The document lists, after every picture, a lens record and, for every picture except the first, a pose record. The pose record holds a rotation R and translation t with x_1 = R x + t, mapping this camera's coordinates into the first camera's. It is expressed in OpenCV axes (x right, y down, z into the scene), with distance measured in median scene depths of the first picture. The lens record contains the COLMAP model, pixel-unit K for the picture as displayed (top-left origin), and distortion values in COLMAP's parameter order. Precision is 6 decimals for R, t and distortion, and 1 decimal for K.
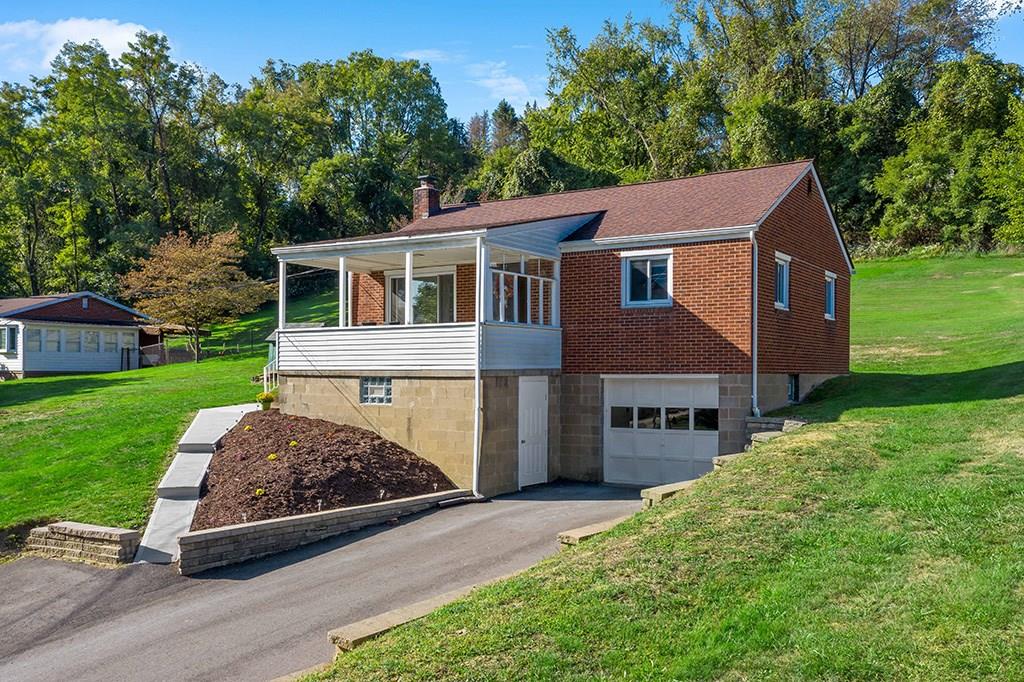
lens RADIAL K [[904.0, 0, 510.8], [0, 904.0, 345.8], [0, 0, 1]] dist [-0.001284, -0.018159]
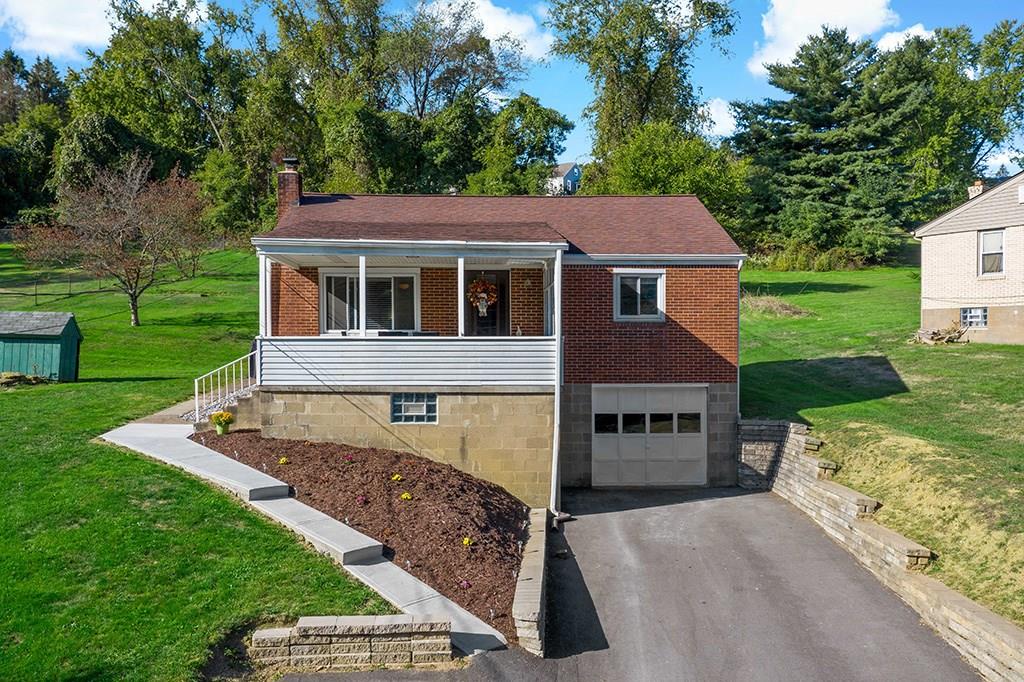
lens RADIAL K [[844.6, 0, 509.5], [0, 844.6, 341.1], [0, 0, 1]] dist [0.005039, -0.000943]
pose [[0.823065, 0.005639, 0.567919, -0.542360], [-0.016378, 0.999771, 0.013808, -0.030021], [-0.567711, -0.020666, 0.822969, 0.252400]]
